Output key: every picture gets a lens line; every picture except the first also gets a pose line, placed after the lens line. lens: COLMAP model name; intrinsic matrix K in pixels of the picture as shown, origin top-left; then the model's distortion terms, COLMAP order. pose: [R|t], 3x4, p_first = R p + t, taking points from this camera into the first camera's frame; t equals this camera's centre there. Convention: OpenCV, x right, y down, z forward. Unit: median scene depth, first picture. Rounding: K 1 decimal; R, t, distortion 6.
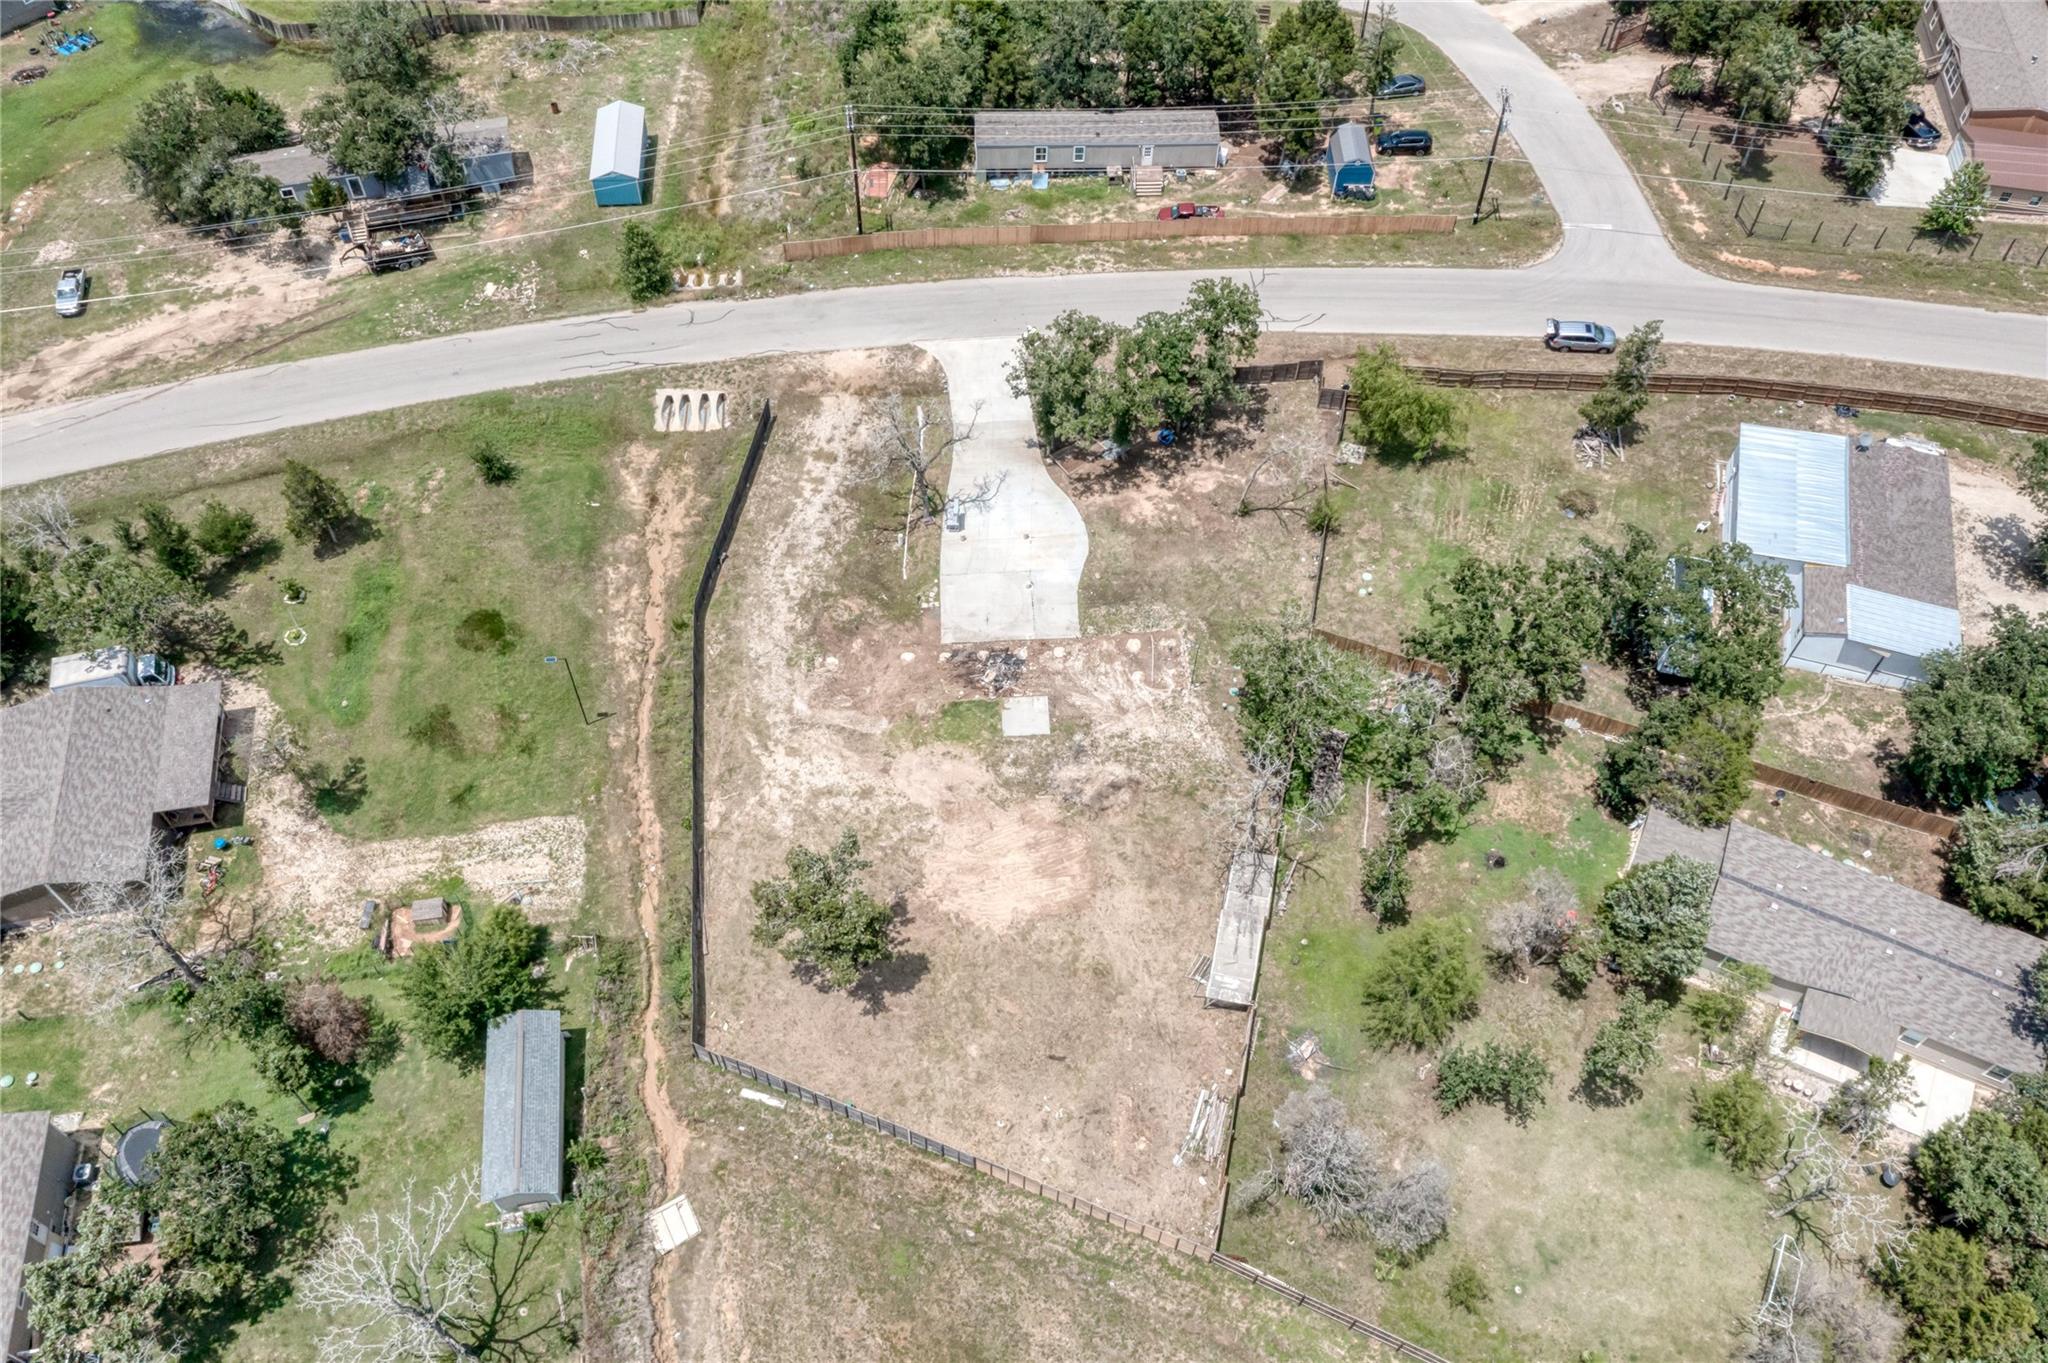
lens RADIAL K [[1611.8, 0, 1023.5], [0, 1611.8, 669.9], [0, 0, 1]] dist [-0.021666, 0.000807]
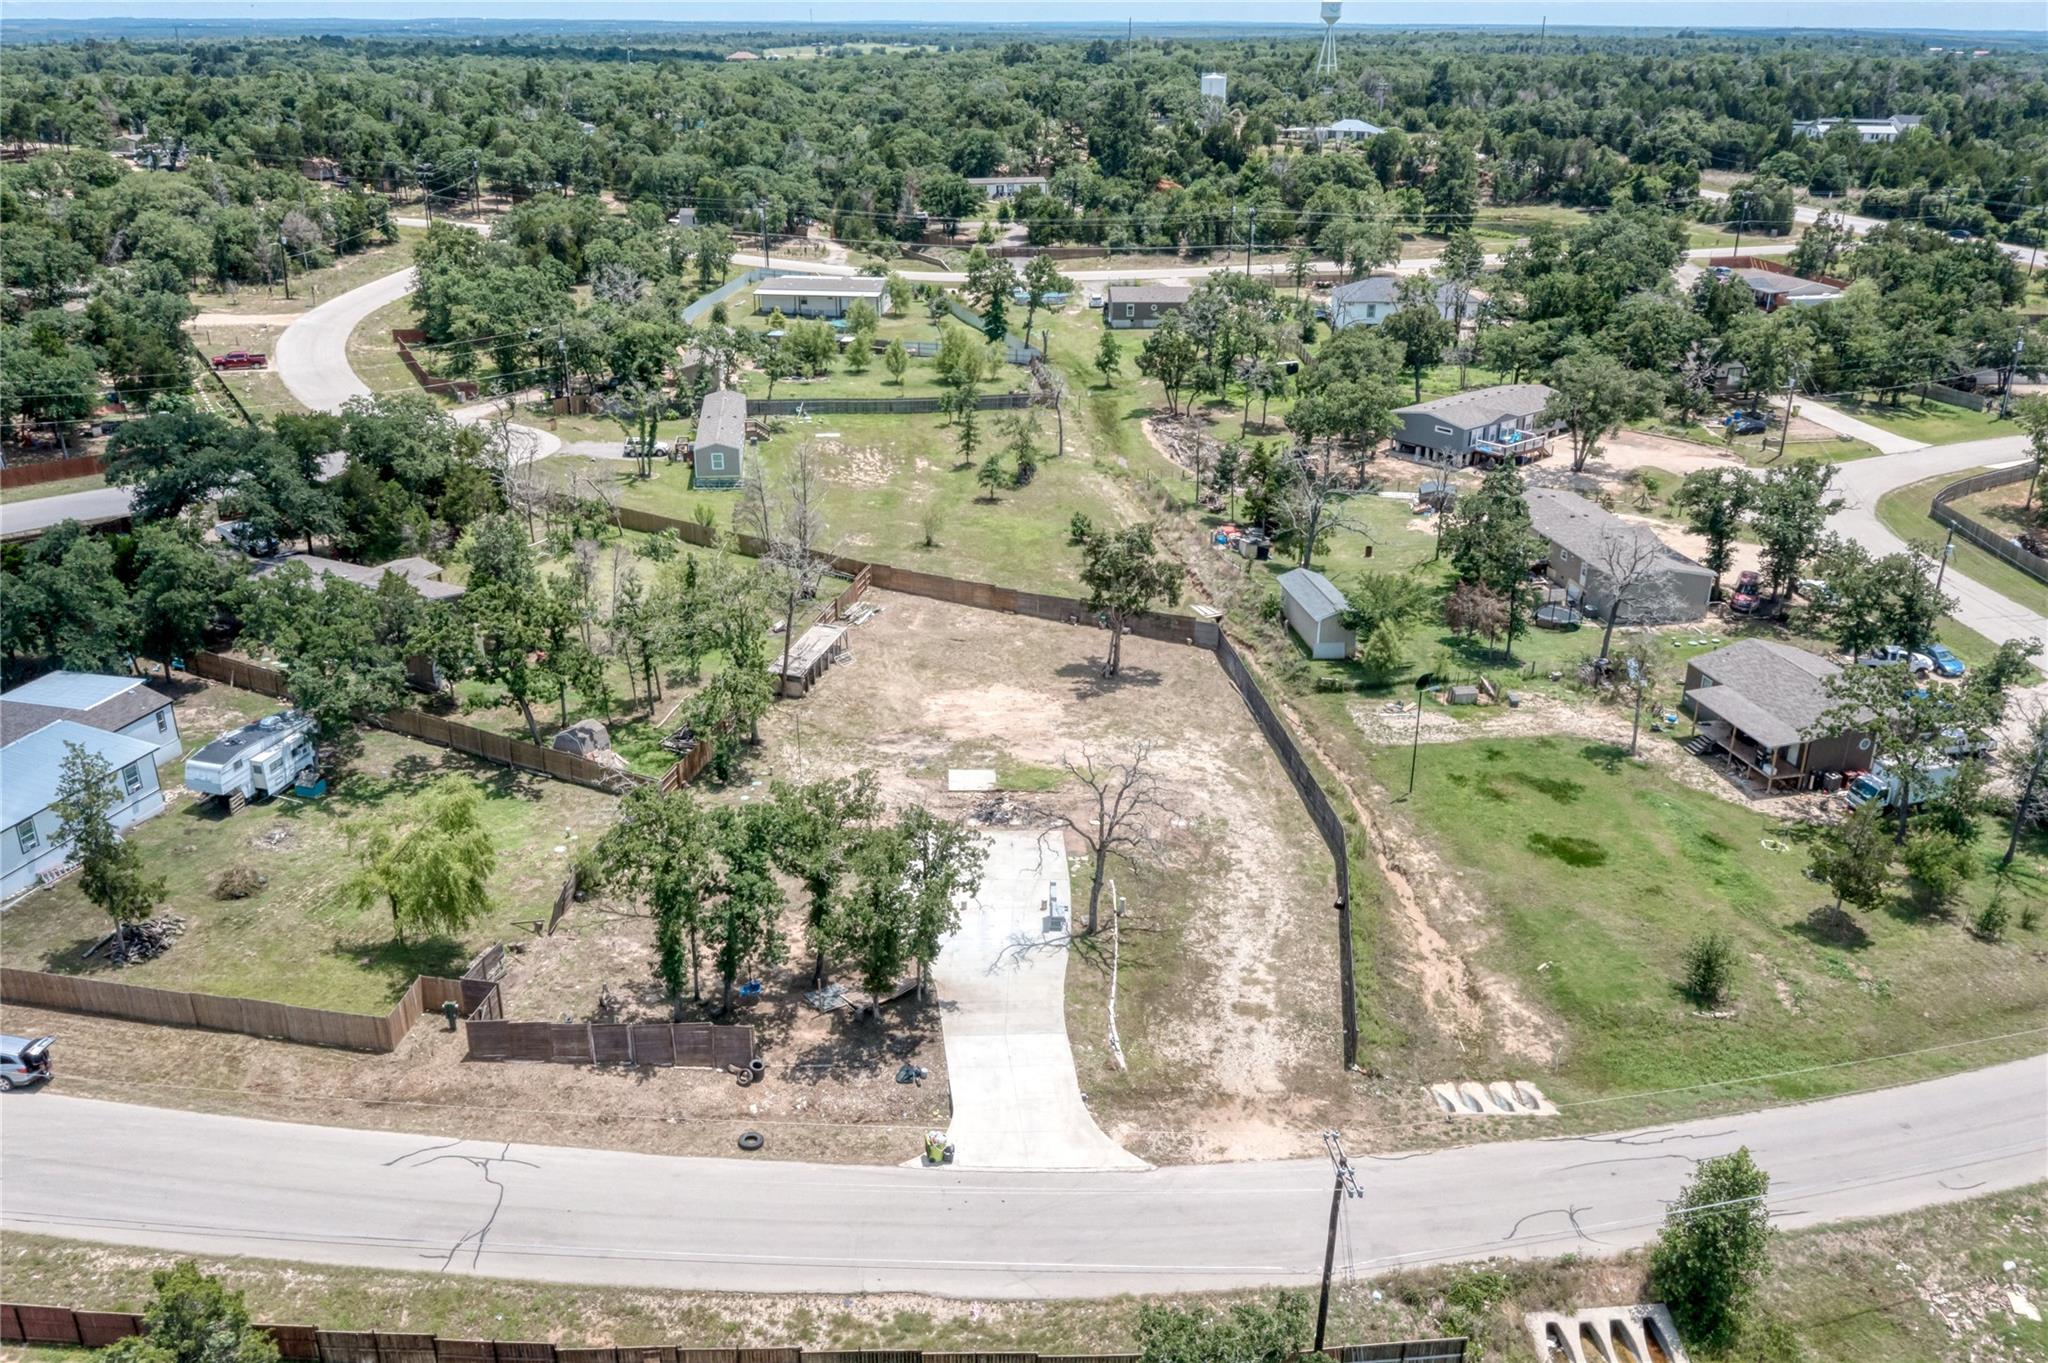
lens RADIAL K [[1611.8, 0, 1020.8], [0, 1611.8, 682.0], [0, 0, 1]] dist [-0.021666, 0.000807]
pose [[-0.999672, -0.023634, -0.009821, -0.016812], [-0.015237, 0.241257, 0.970342, -0.926885], [-0.020563, 0.970173, -0.241538, 1.151155]]
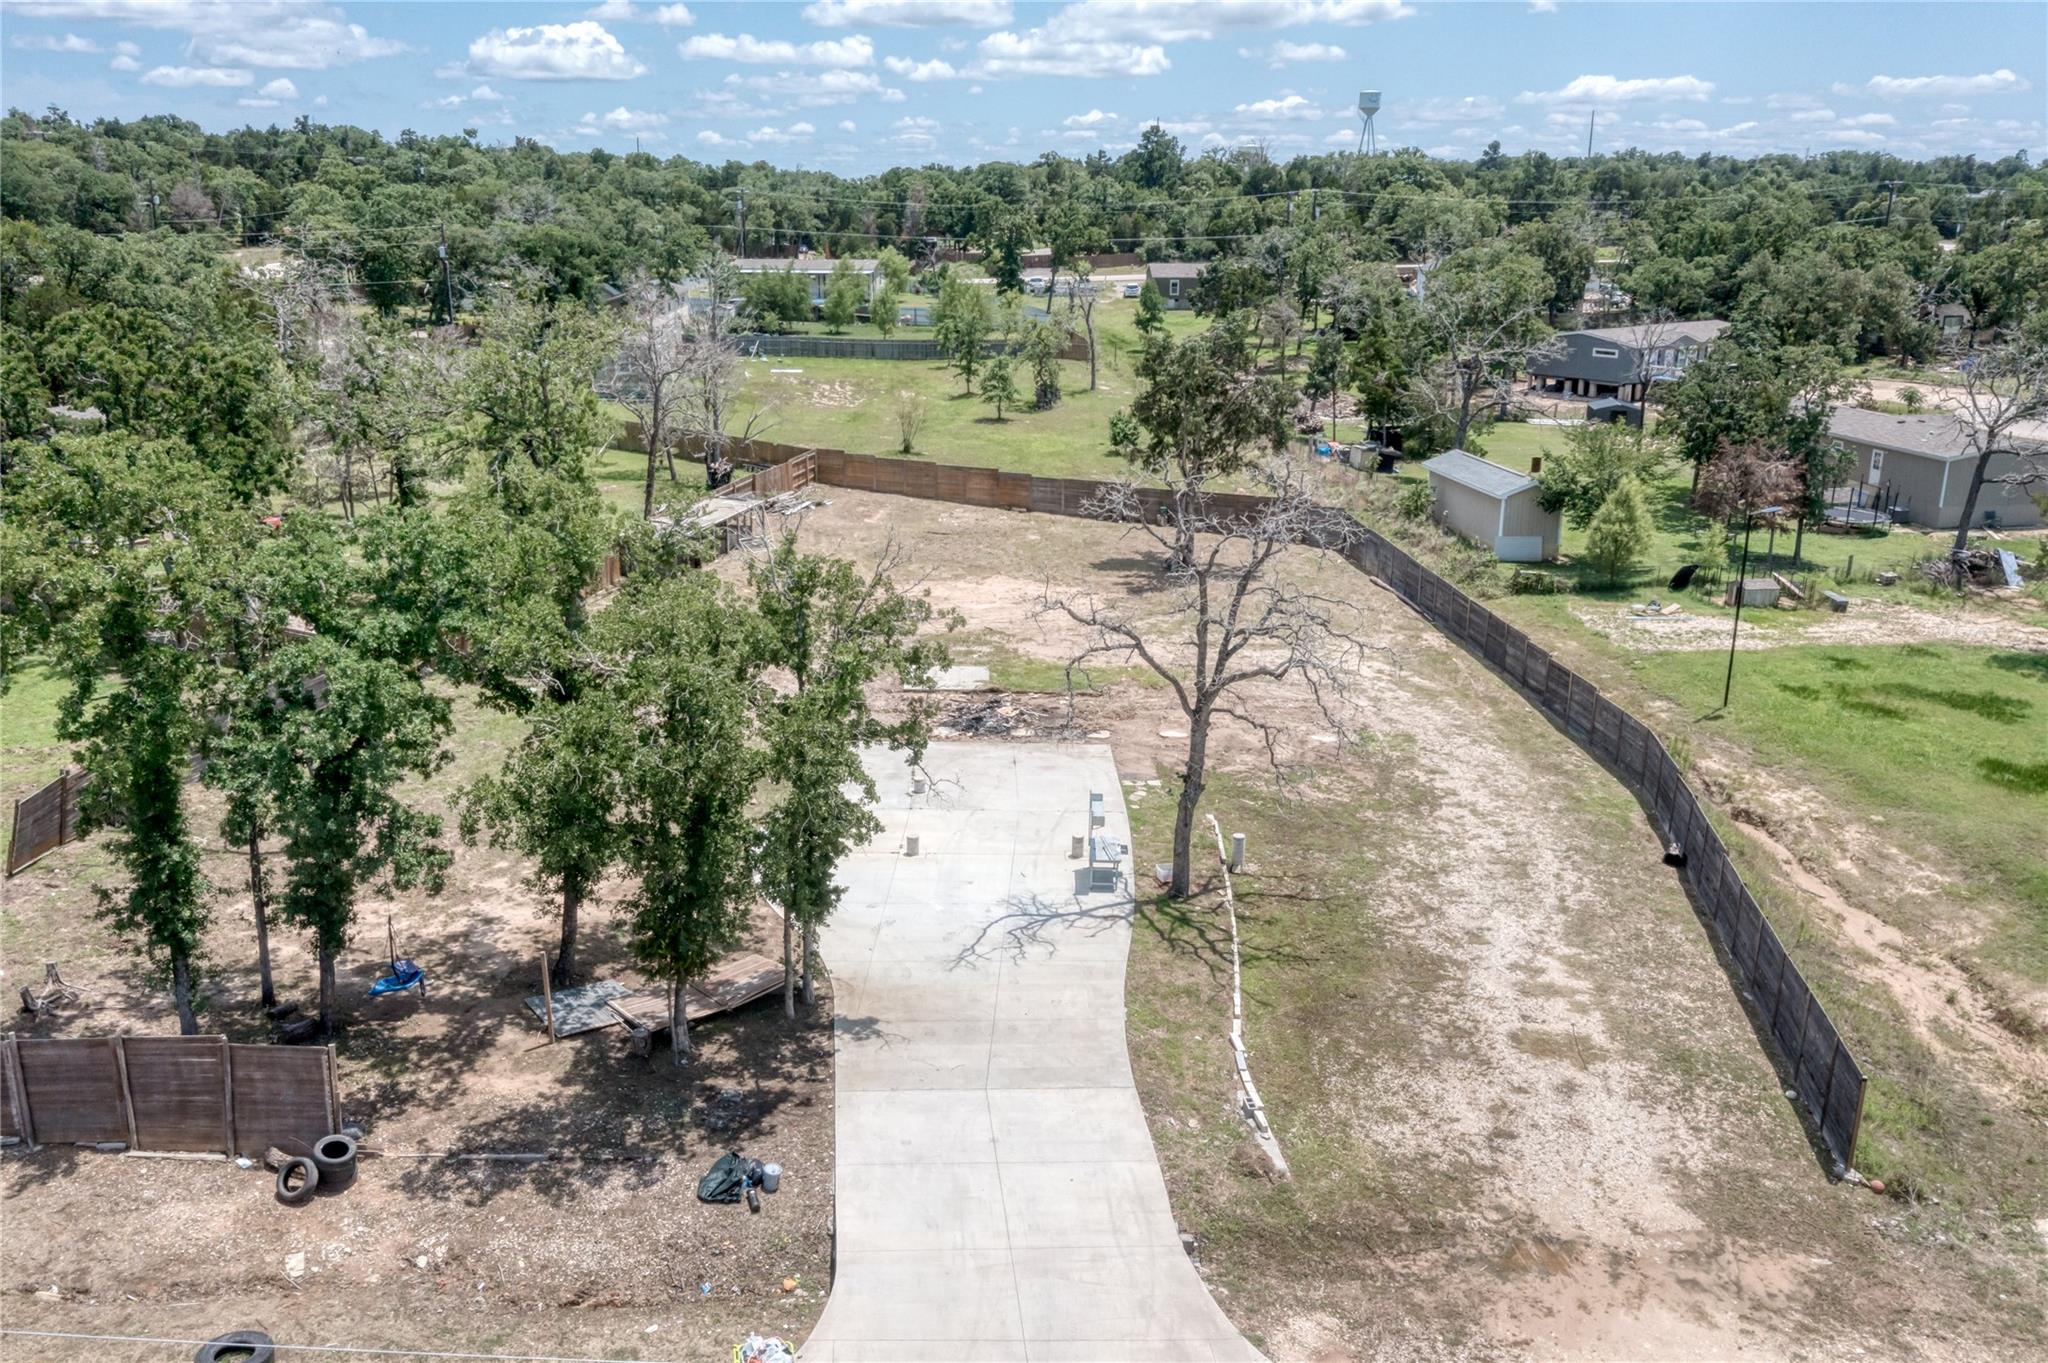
lens RADIAL K [[1611.8, 0, 1021.0], [0, 1611.8, 678.0], [0, 0, 1]] dist [-0.021666, 0.000807]
pose [[-0.999570, -0.028686, 0.006134, -0.026872], [-0.004010, 0.340755, 0.940144, -0.484891], [-0.029059, 0.939714, -0.340723, 1.160054]]
